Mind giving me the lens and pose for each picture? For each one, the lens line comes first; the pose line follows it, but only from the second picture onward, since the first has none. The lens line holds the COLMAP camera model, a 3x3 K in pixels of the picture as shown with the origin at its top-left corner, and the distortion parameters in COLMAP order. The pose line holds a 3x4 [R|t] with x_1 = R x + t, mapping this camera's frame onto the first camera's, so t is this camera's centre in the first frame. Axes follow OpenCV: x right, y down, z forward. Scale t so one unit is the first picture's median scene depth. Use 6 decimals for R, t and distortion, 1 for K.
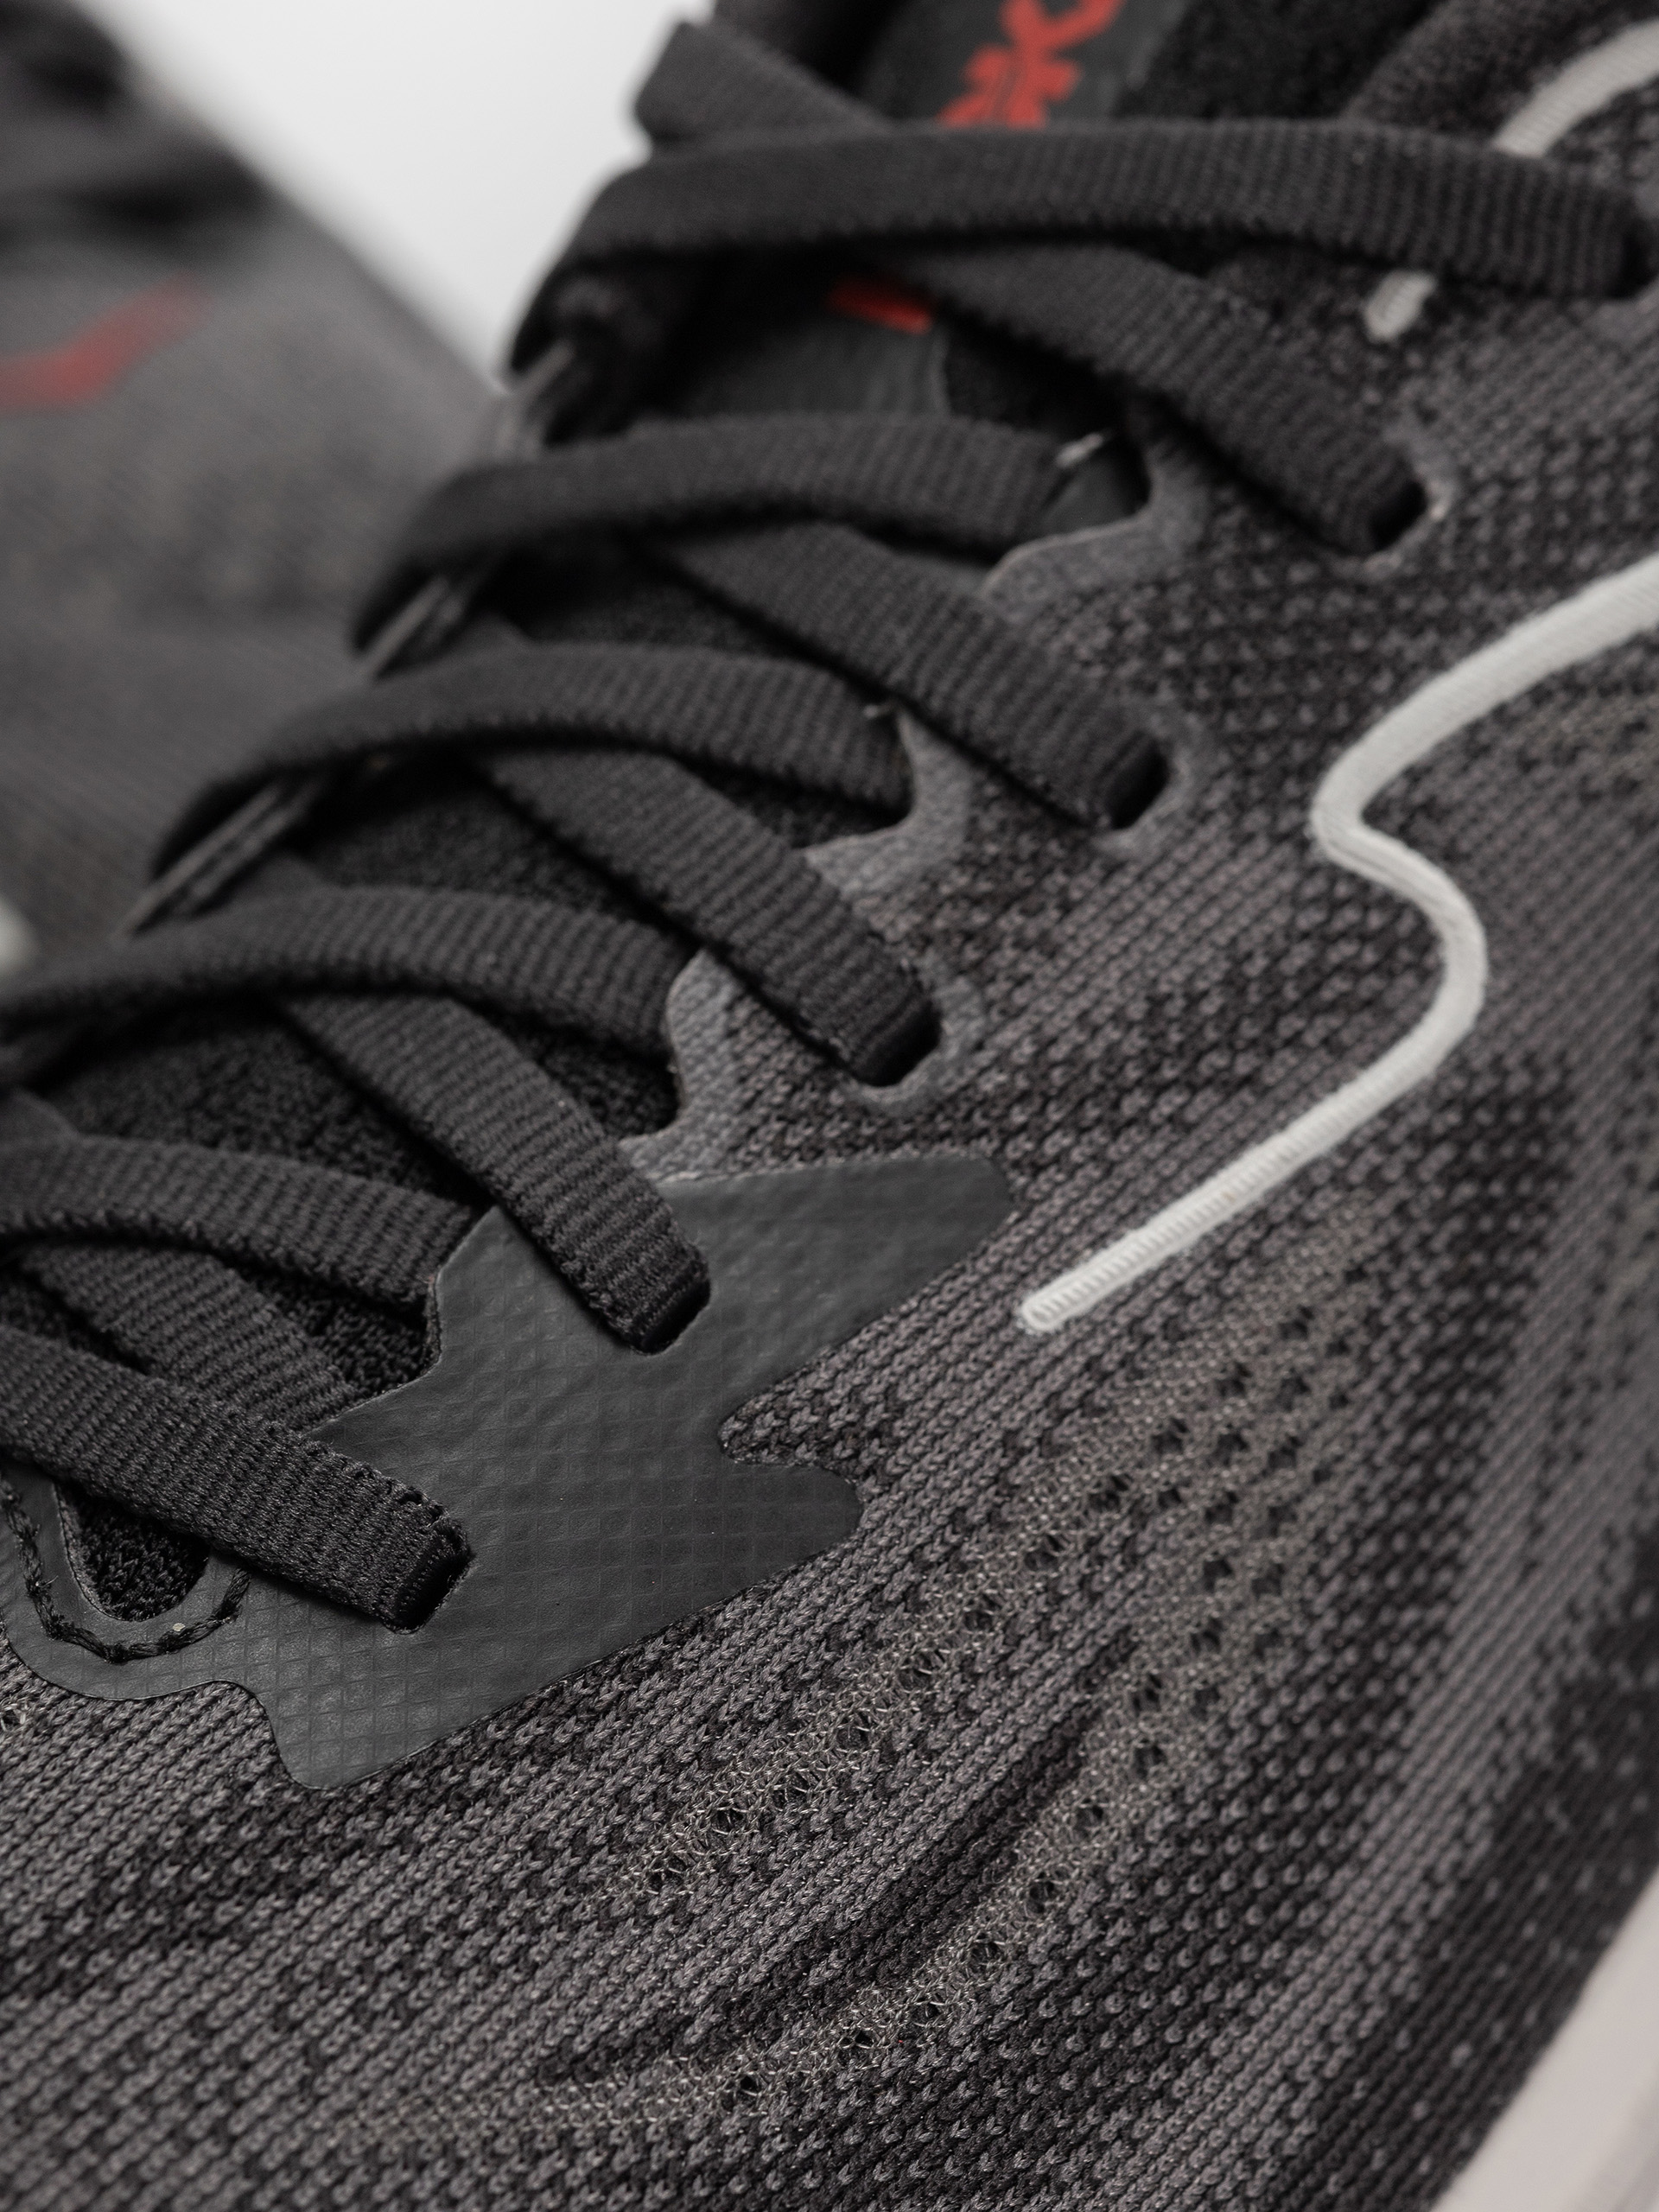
lens RADIAL K [[6876.7, 0, 829.5], [0, 6876.7, 1106.0], [0, 0, 1]] dist [0.006140, 0.742417]
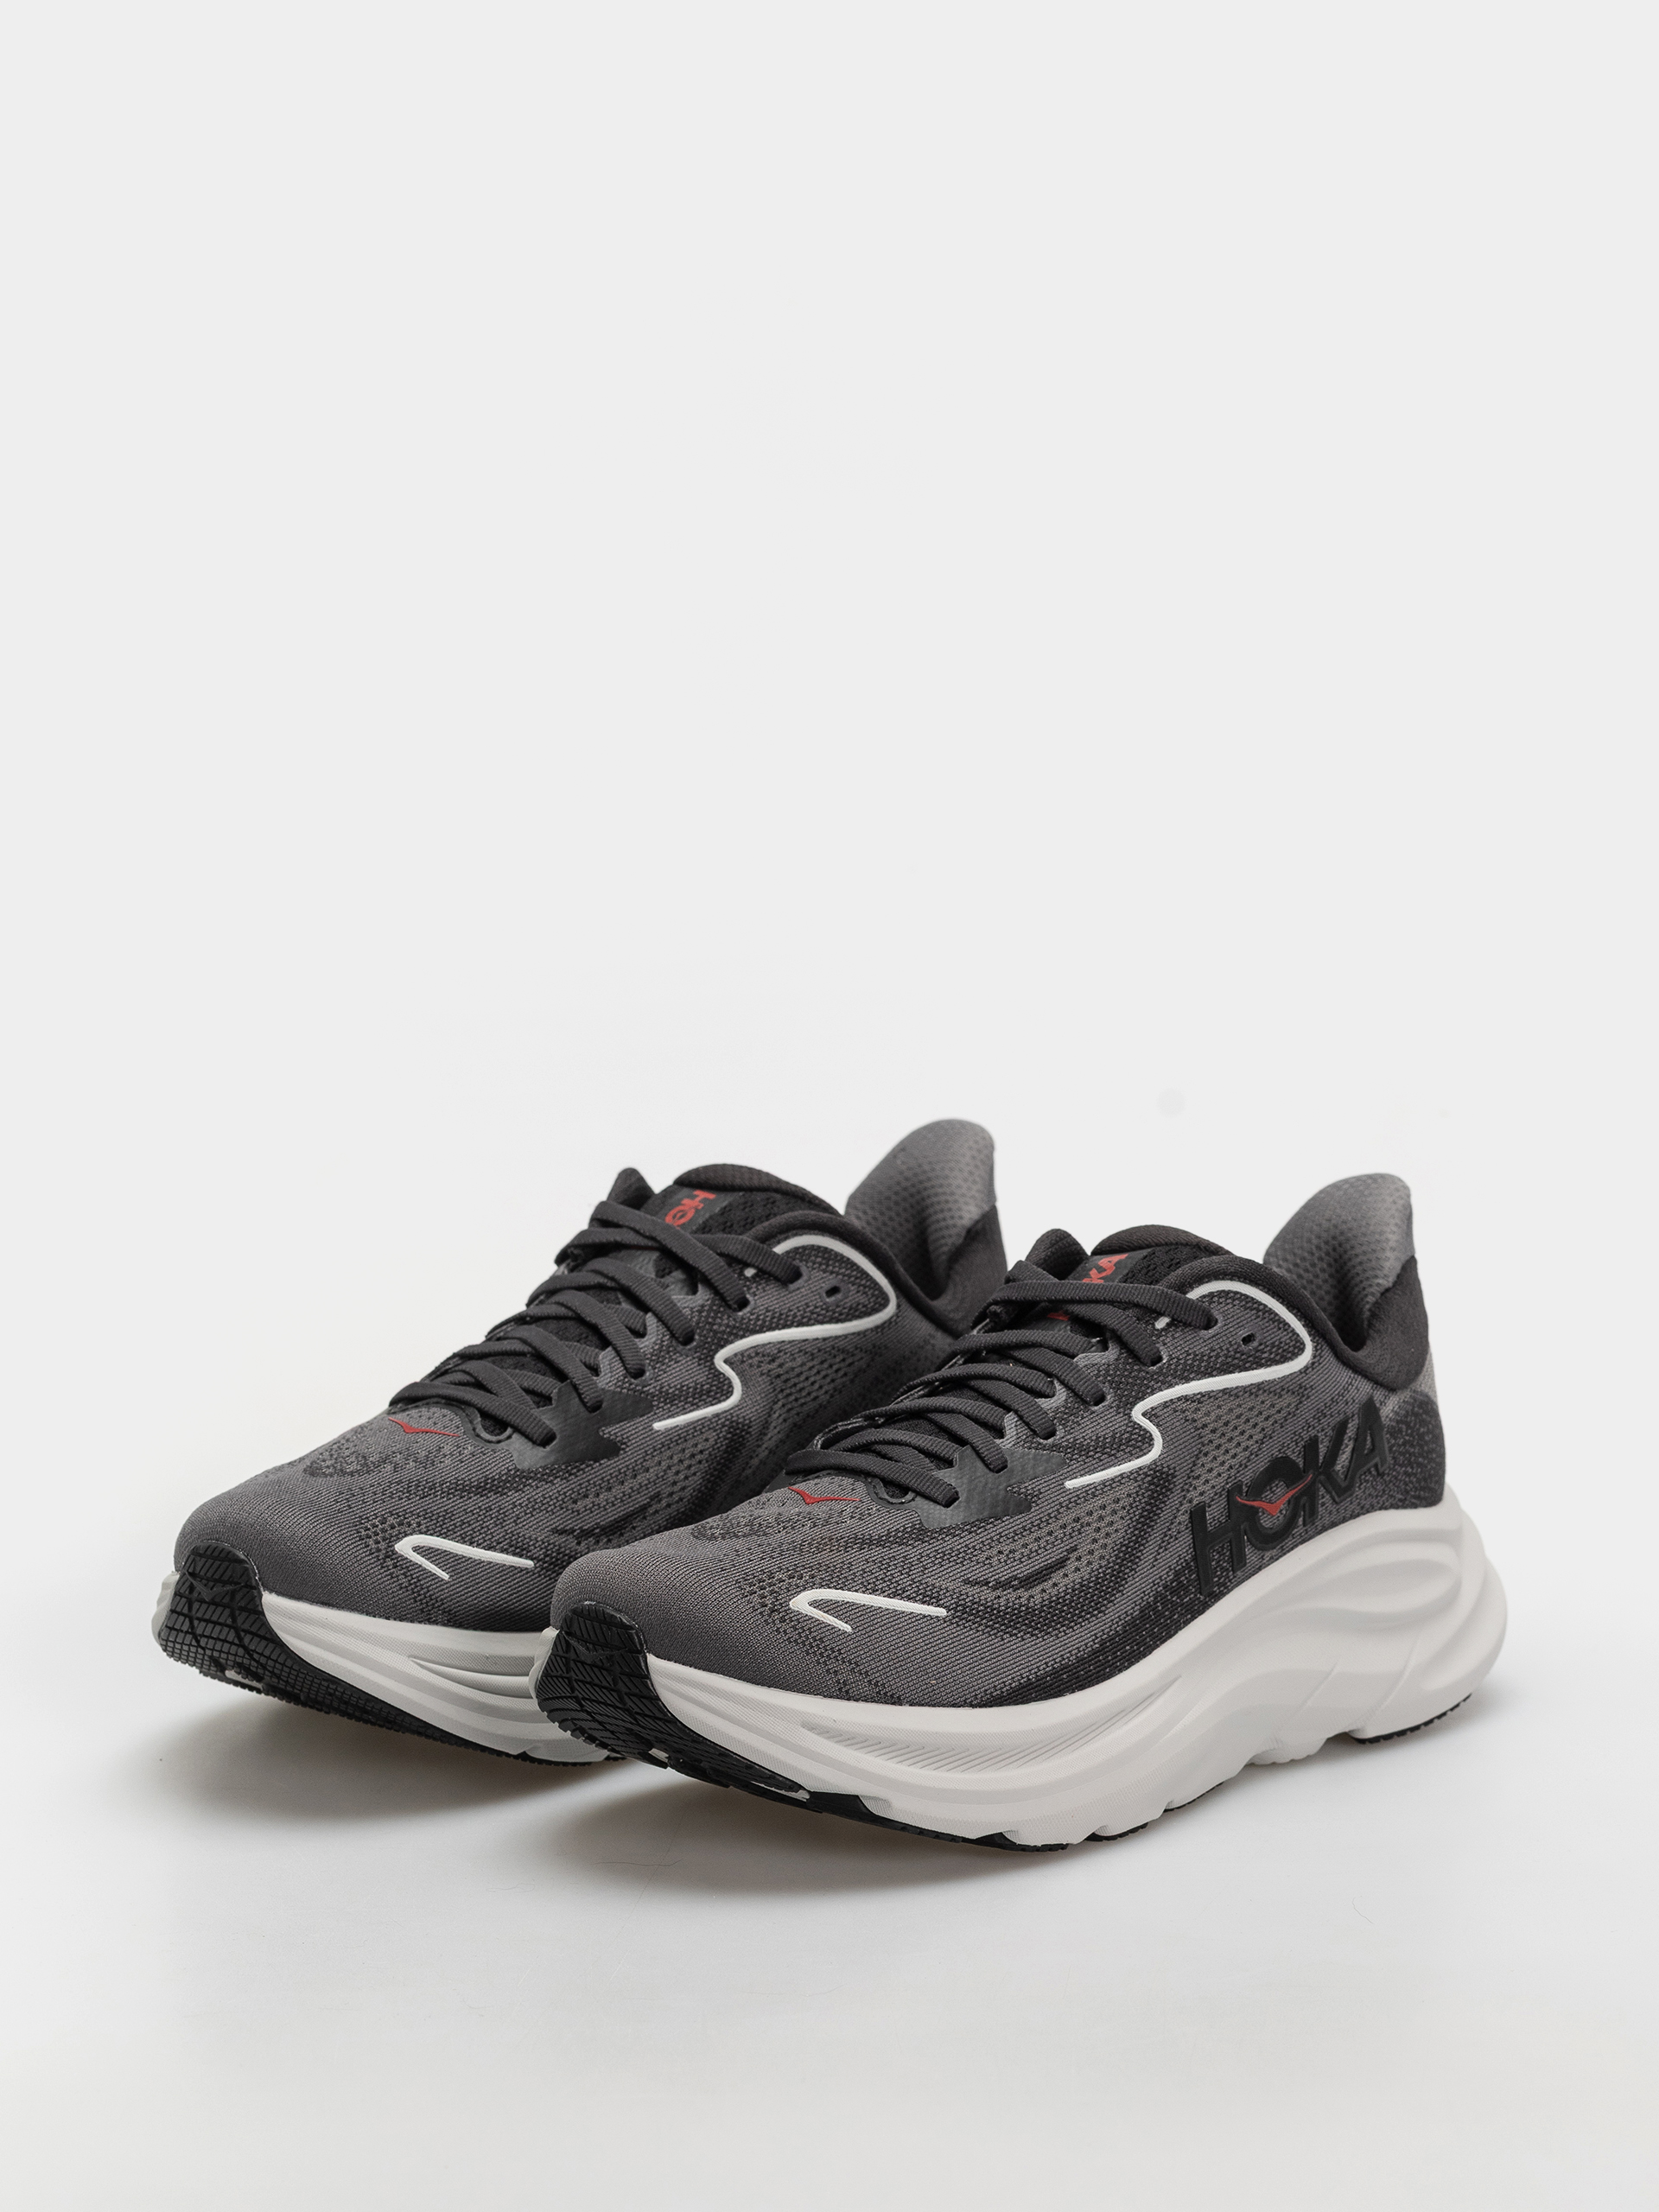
lens RADIAL K [[6876.7, 0, 829.5], [0, 6876.7, 1106.0], [0, 0, 1]] dist [0.006140, 0.742417]
pose [[0.984713, 0.171604, 0.029864, -0.341540], [-0.152090, 0.930651, -0.332803, 1.478334], [-0.084904, 0.323174, 0.942523, -3.853446]]
